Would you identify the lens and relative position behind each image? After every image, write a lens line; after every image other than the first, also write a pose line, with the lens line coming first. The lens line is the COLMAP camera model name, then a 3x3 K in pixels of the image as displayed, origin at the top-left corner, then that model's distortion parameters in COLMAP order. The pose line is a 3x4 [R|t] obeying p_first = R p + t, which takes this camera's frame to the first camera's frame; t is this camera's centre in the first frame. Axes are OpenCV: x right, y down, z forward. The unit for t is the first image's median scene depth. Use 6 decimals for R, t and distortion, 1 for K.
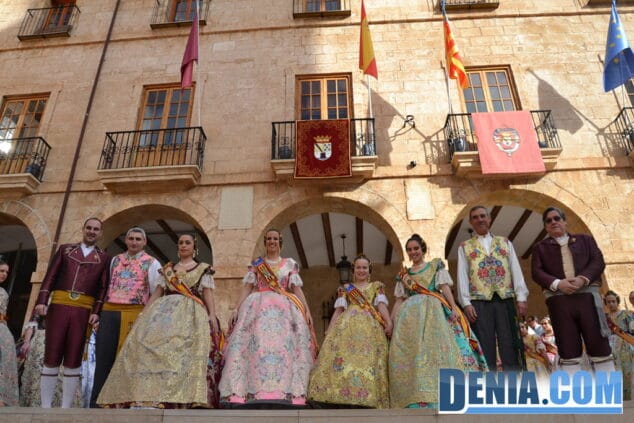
lens RADIAL K [[521.8, 0, 320.3], [0, 521.8, 190.9], [0, 0, 1]] dist [-0.092891, 0.037972]
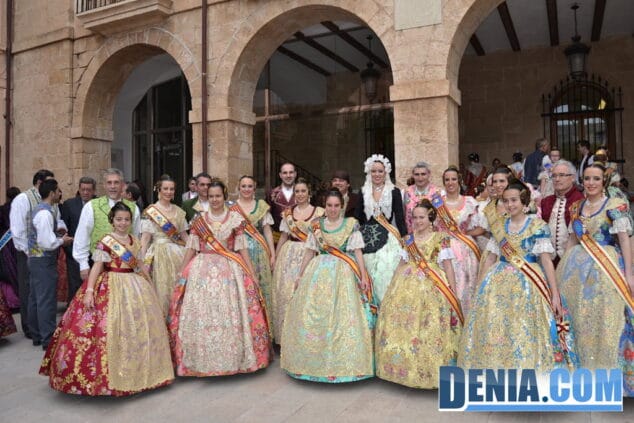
lens RADIAL K [[521.8, 0, 318.9], [0, 521.8, 211.0], [0, 0, 1]] dist [-0.092891, 0.037972]
pose [[0.927286, -0.003865, -0.374334, -0.027174], [0.178870, 0.882990, 0.433974, -0.031855], [0.328856, -0.469375, 0.819476, 0.250640]]
